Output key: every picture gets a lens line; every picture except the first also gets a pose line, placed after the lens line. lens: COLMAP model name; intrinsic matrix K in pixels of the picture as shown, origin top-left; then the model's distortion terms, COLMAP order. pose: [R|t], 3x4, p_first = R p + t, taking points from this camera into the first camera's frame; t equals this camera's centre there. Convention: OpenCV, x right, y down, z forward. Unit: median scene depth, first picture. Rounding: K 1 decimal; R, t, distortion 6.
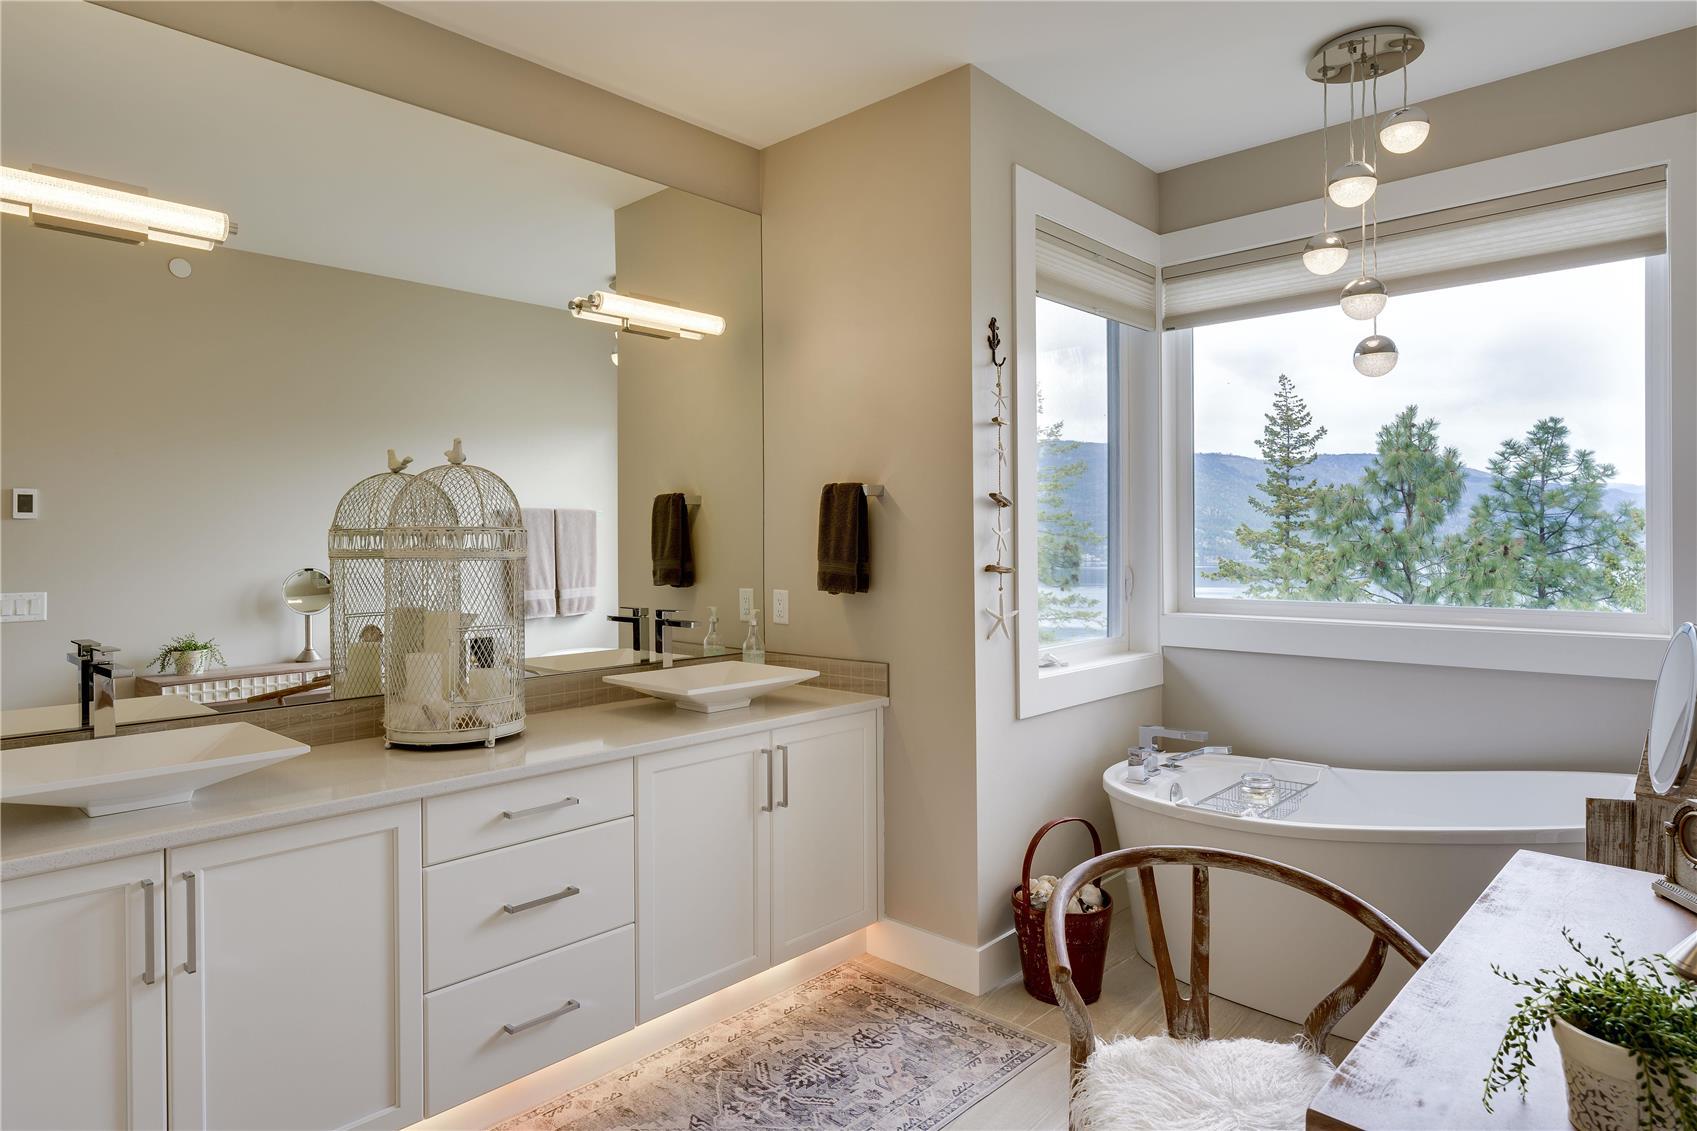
lens RADIAL K [[981.5, 0, 843.8], [0, 981.5, 552.2], [0, 0, 1]] dist [0.000213, -0.000038]
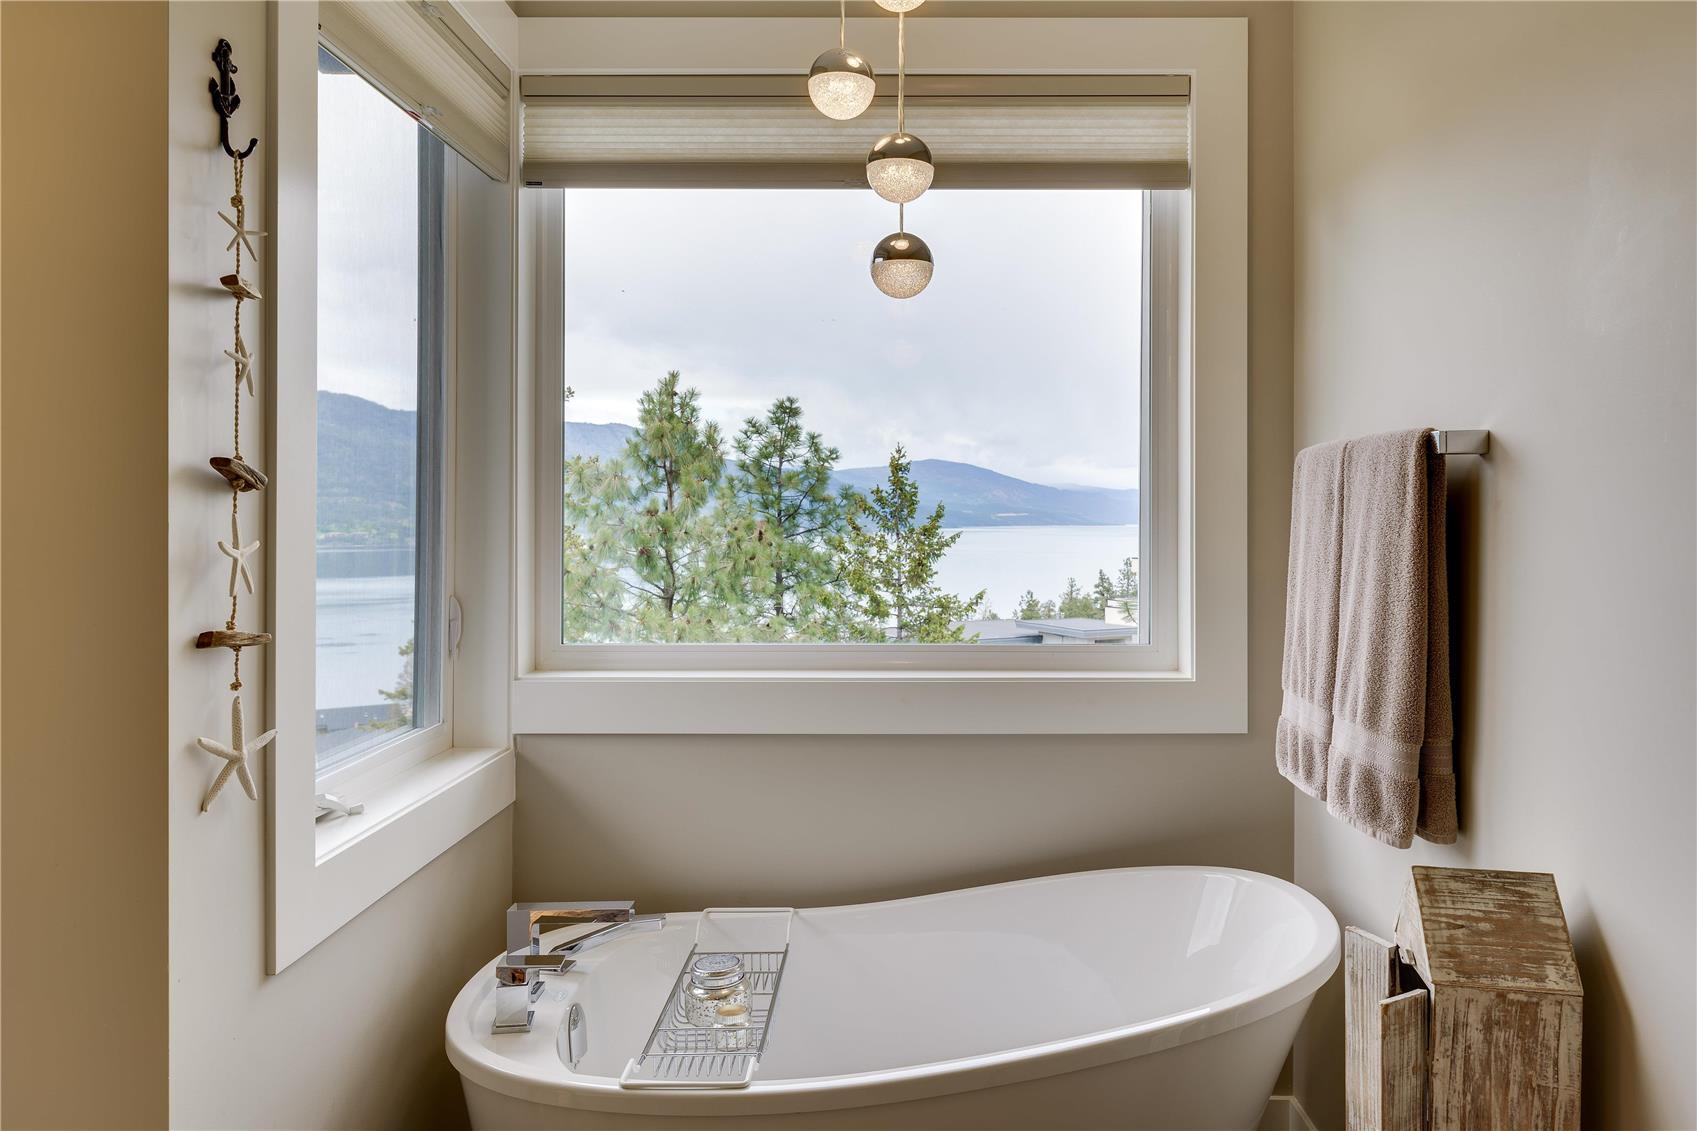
lens RADIAL K [[1181.8, 0, 888.4], [0, 1181.8, 506.5], [0, 0, 1]] dist [-0.000929, -0.010953]
pose [[0.736601, 0.012810, 0.676206, 0.018567], [0.001540, 0.999786, -0.020618, -0.022708], [-0.676326, 0.016228, 0.736424, 0.349378]]
